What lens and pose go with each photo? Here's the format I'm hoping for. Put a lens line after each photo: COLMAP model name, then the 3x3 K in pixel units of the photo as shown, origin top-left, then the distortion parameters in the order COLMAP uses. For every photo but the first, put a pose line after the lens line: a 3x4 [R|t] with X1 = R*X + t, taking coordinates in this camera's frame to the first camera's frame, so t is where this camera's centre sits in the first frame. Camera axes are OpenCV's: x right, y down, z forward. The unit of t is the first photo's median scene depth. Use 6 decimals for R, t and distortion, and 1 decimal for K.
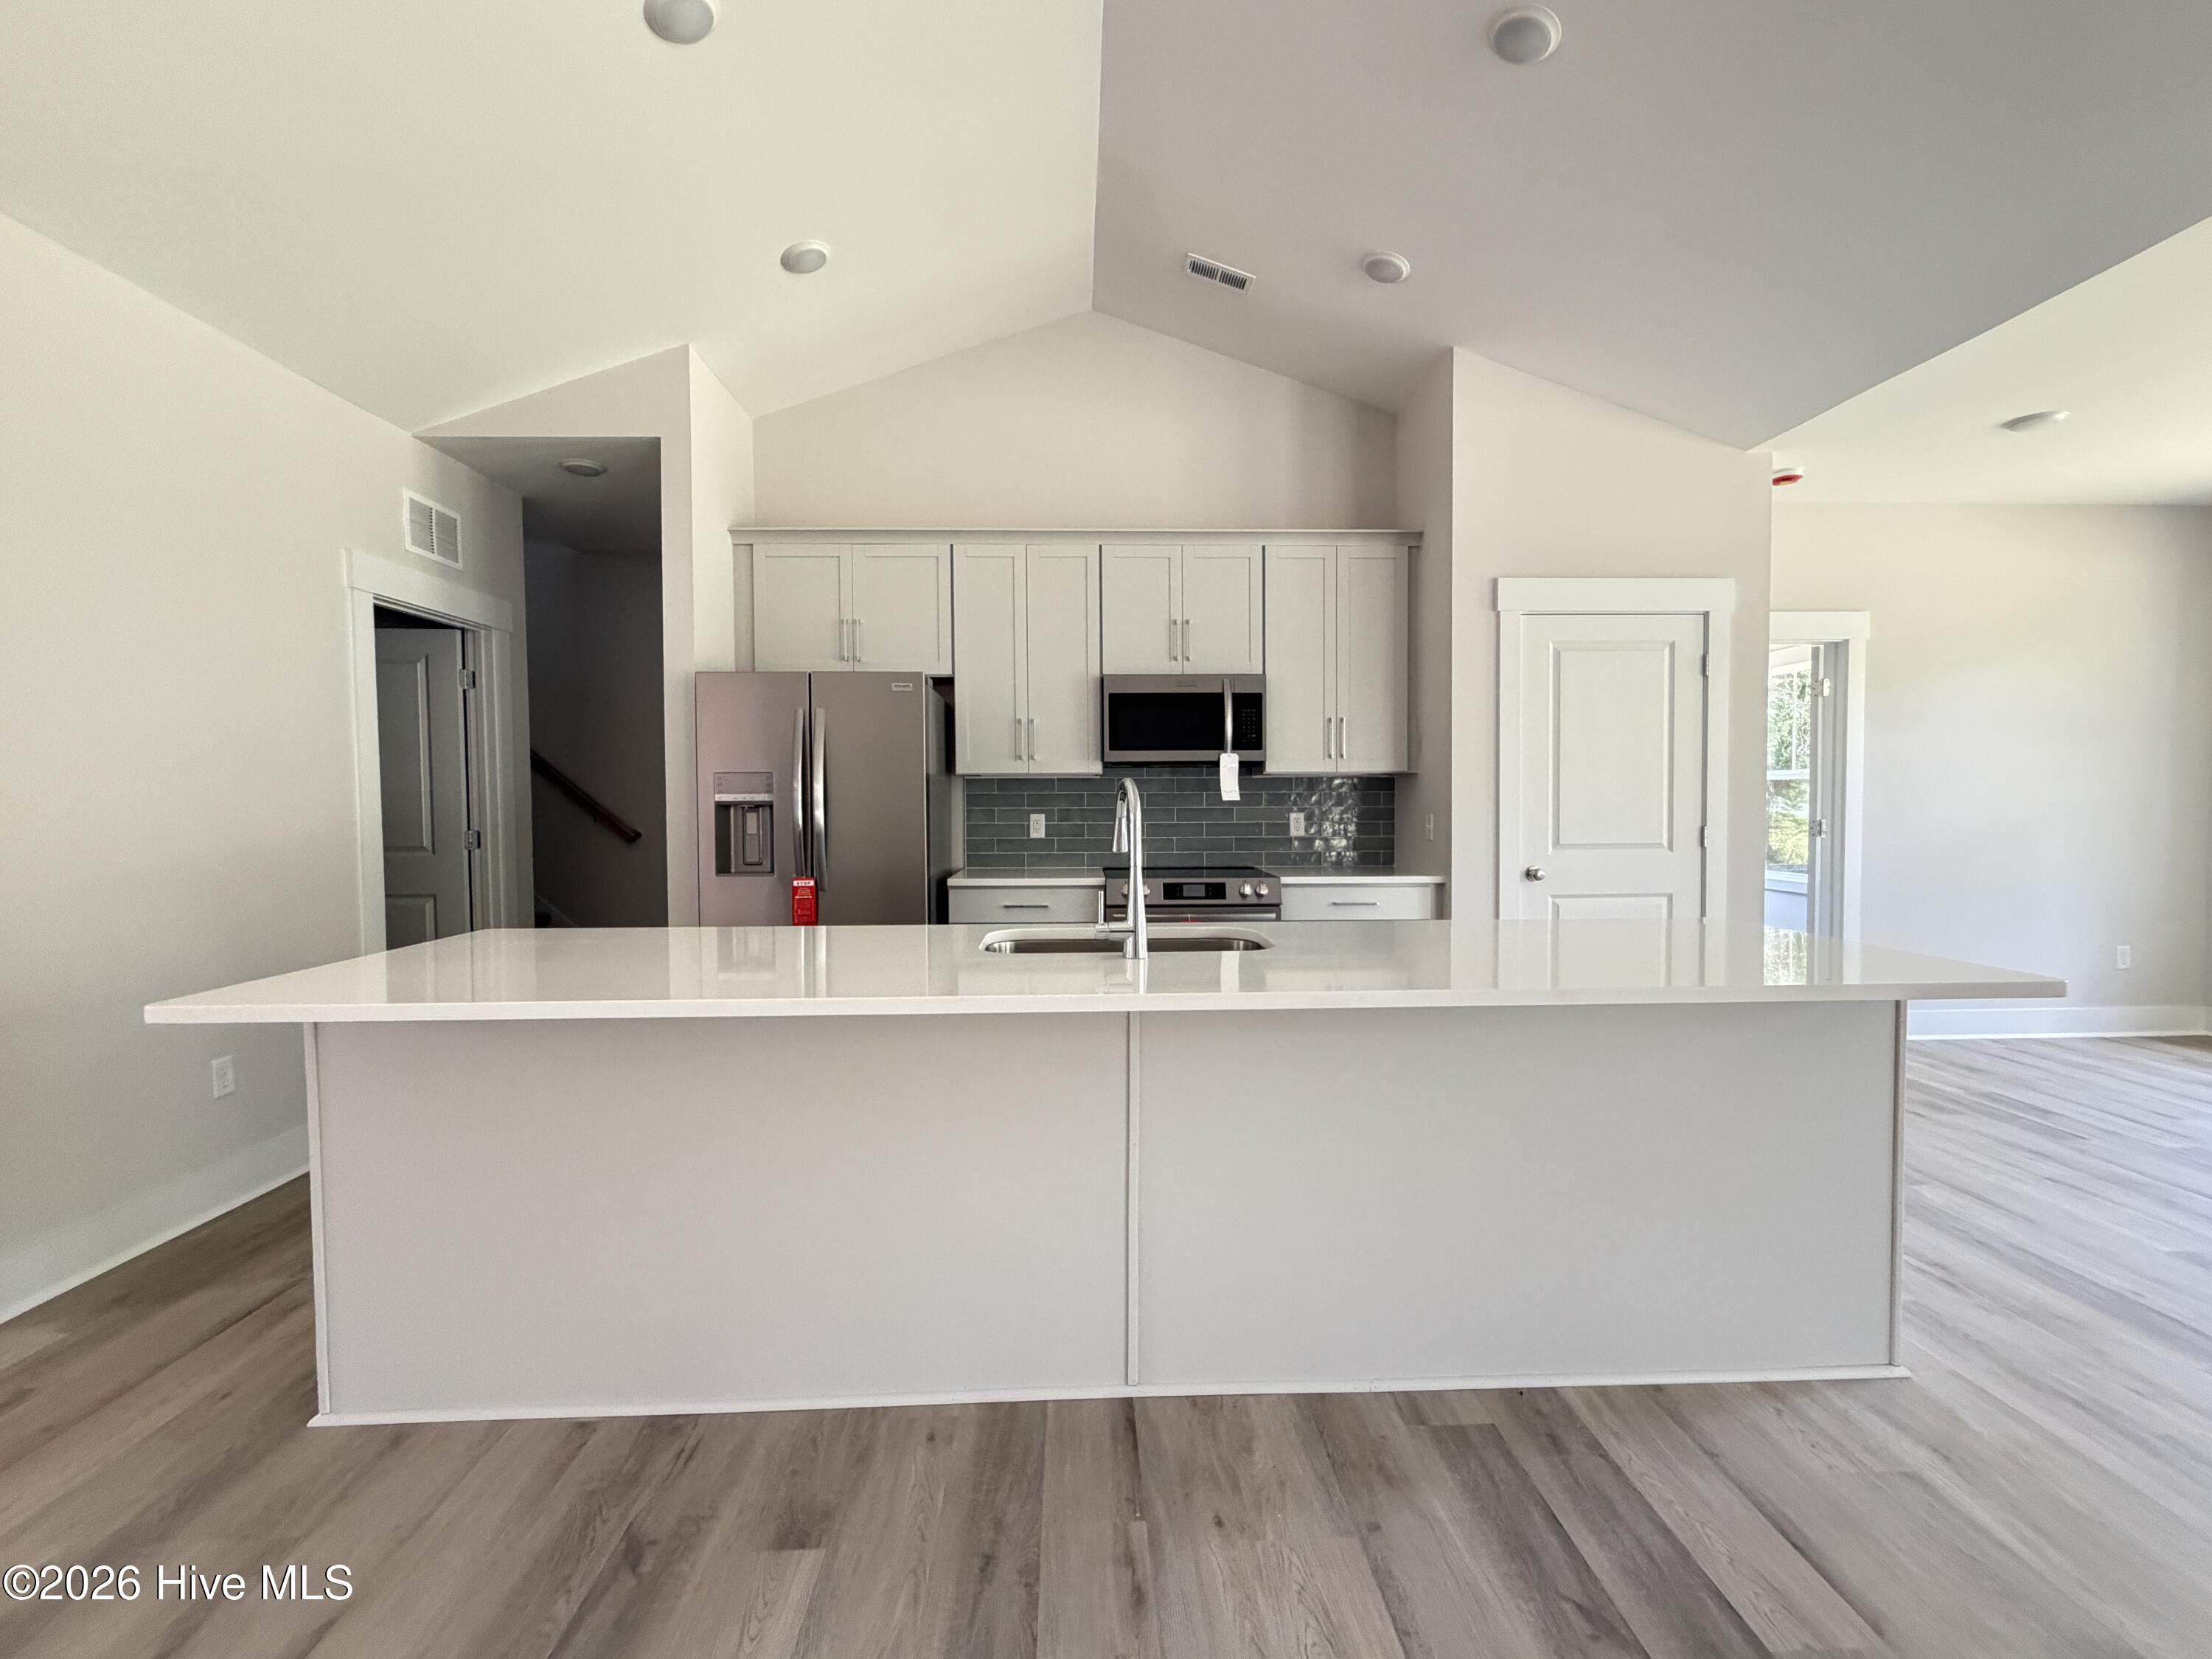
lens RADIAL K [[933.7, 0, 1110.0], [0, 933.7, 824.6], [0, 0, 1]] dist [0.000340, 0.000002]
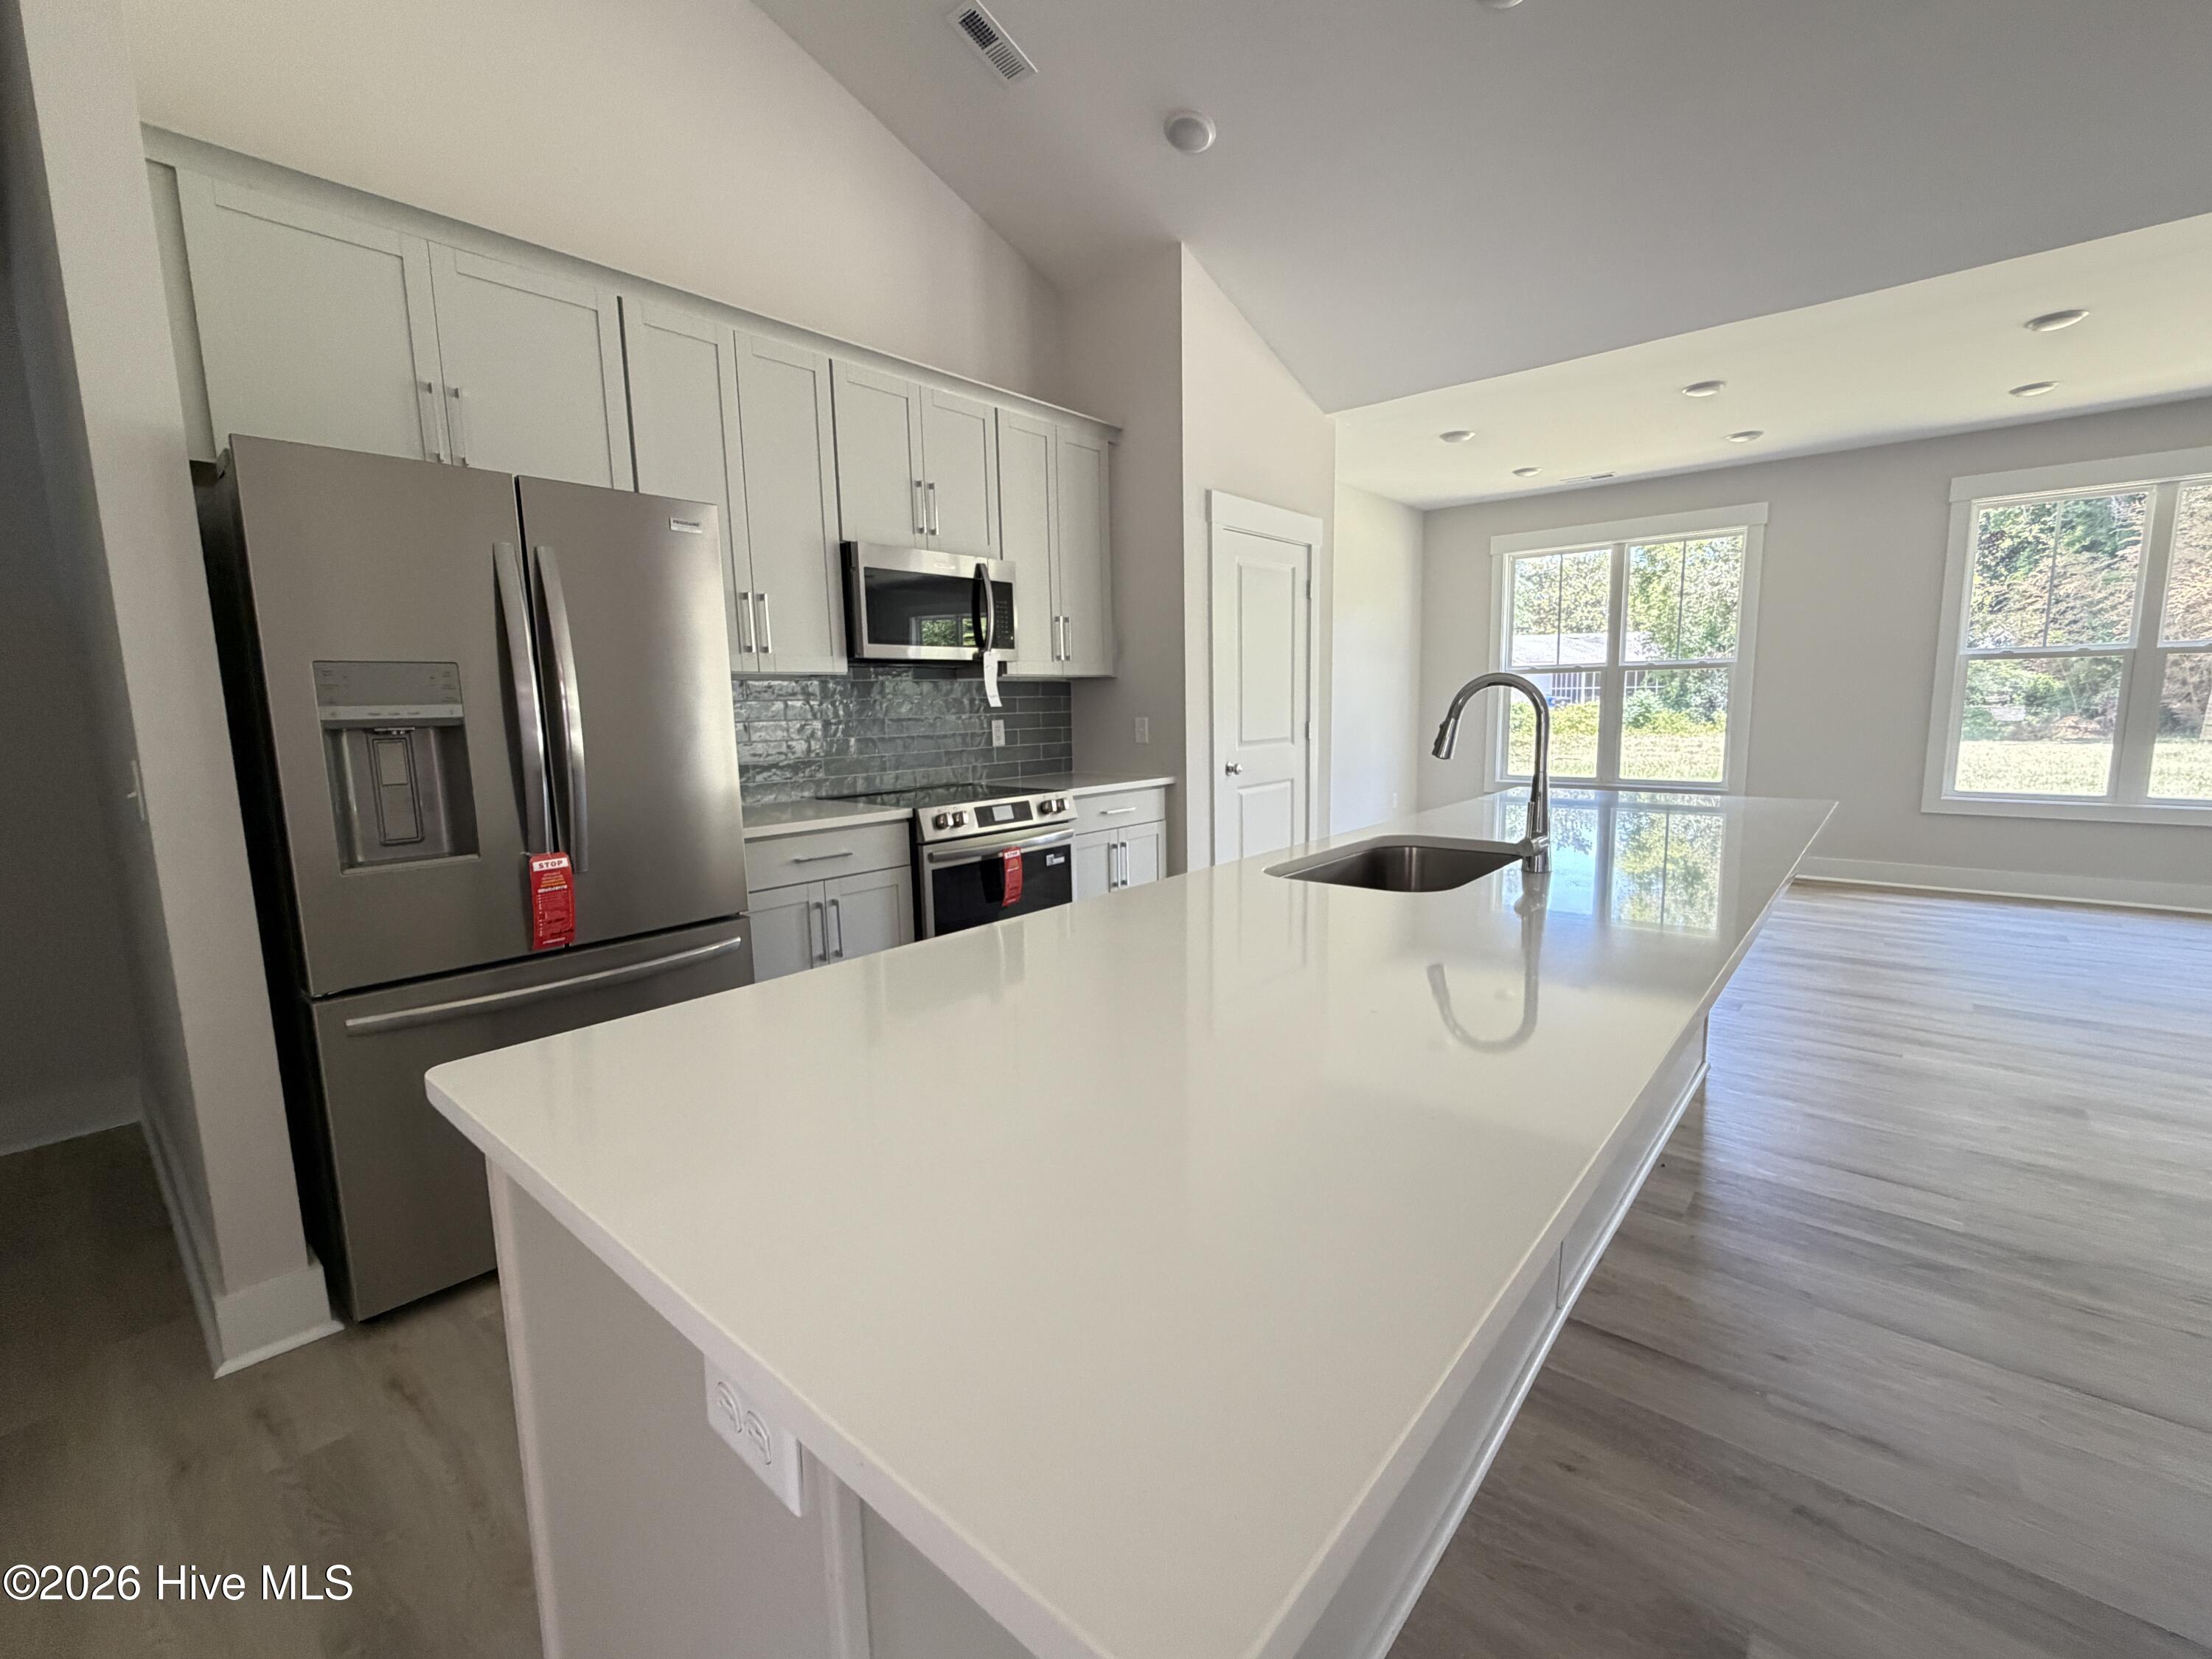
lens RADIAL K [[933.7, 0, 1110.0], [0, 933.7, 824.6], [0, 0, 1]] dist [0.000340, 0.000002]
pose [[0.680056, -0.105781, 0.725489, -0.457434], [0.036653, 0.993205, 0.110459, -0.009403], [-0.732243, -0.048527, 0.679312, 0.343481]]
